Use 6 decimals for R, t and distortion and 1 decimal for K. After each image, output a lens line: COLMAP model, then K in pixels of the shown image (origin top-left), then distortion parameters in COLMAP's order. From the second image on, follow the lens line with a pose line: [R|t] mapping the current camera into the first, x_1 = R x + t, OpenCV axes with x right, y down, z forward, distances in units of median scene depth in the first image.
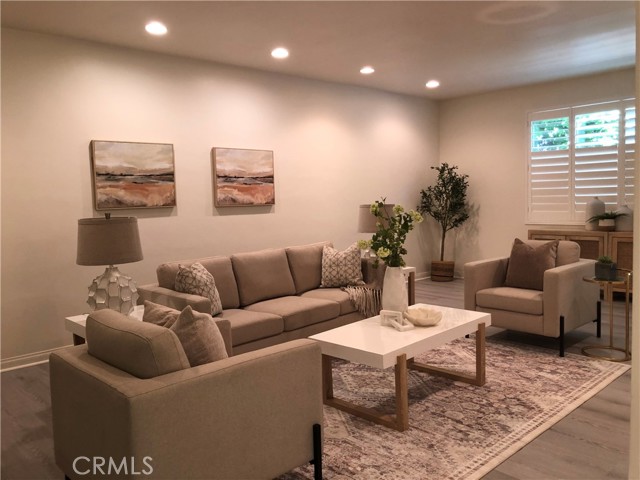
lens RADIAL K [[522.5, 0, 321.5], [0, 522.5, 232.2], [0, 0, 1]] dist [-0.000200, -0.003640]
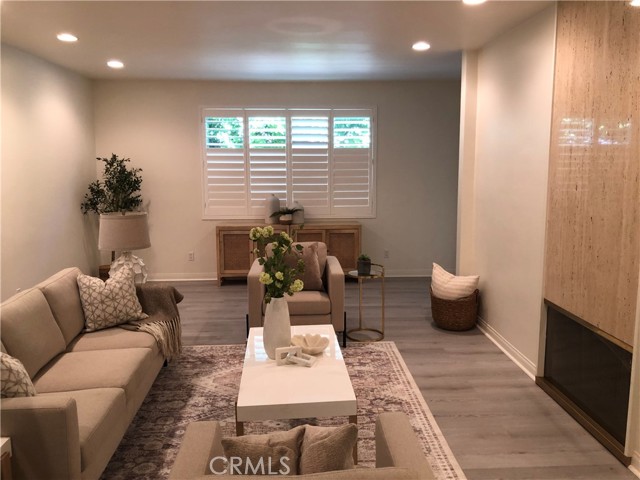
lens RADIAL K [[522.5, 0, 321.5], [0, 522.5, 232.2], [0, 0, 1]] dist [-0.000200, -0.003640]
pose [[0.633056, -0.076429, 0.770323, -0.347746], [0.037033, 0.996965, 0.068481, -0.073937], [-0.773219, -0.014825, 0.633965, 0.261838]]
